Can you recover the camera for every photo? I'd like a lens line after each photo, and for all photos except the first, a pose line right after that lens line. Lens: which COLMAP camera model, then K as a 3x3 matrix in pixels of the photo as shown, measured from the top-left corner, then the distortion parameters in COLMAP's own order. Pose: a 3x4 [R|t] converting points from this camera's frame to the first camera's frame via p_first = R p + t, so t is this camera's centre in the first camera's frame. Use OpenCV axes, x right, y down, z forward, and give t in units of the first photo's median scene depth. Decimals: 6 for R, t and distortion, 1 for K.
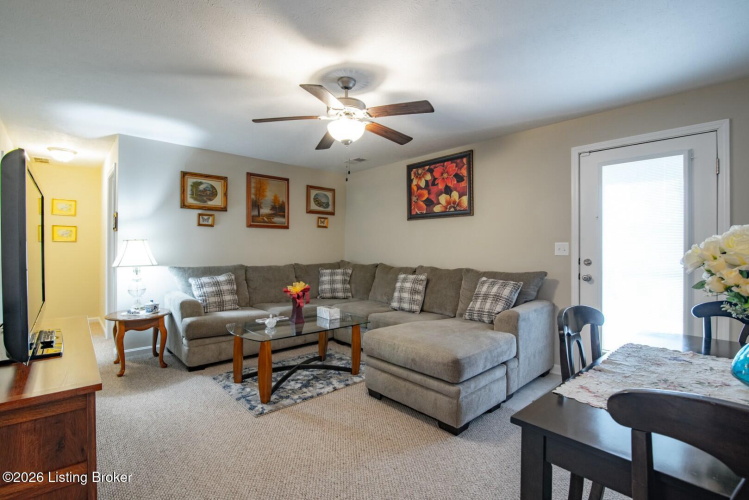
lens RADIAL K [[346.0, 0, 371.5], [0, 346.0, 248.6], [0, 0, 1]] dist [-0.010661, -0.000657]
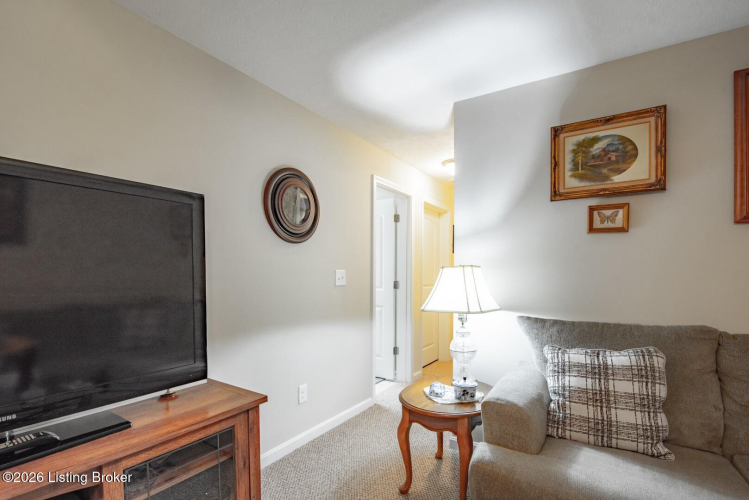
lens RADIAL K [[346.0, 0, 381.1], [0, 346.0, 279.3], [0, 0, 1]] dist [-0.010661, -0.000657]
pose [[0.266119, 0.013419, -0.963847, -0.119866], [0.000805, 0.999900, 0.014143, -0.009211], [0.963940, -0.004539, 0.266082, 0.578392]]
